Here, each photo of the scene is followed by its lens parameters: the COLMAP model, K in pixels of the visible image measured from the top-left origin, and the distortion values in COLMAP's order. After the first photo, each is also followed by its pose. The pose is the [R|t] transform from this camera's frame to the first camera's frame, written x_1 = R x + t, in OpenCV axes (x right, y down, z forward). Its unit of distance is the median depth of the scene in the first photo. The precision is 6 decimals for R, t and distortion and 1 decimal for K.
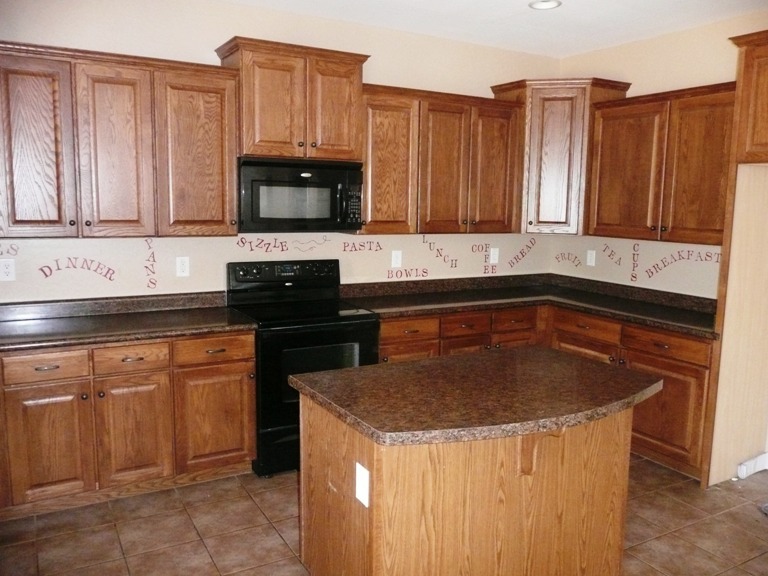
lens RADIAL K [[641.8, 0, 385.8], [0, 641.8, 287.8], [0, 0, 1]] dist [-0.015014, 0.005767]
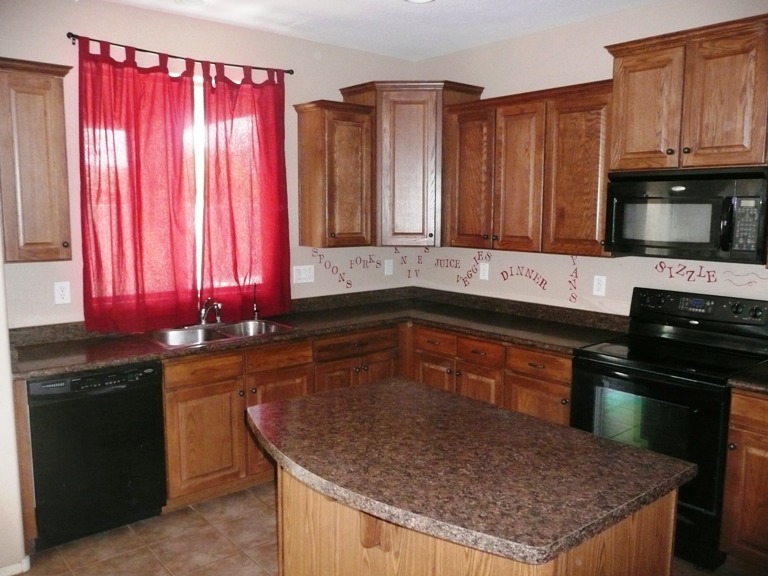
lens RADIAL K [[641.8, 0, 386.0], [0, 641.8, 287.9], [0, 0, 1]] dist [-0.015014, 0.005767]
pose [[0.188660, 0.106211, -0.976282, 0.631302], [-0.132821, 0.987759, 0.081793, -0.071025], [0.973019, 0.114239, 0.200457, 0.508138]]
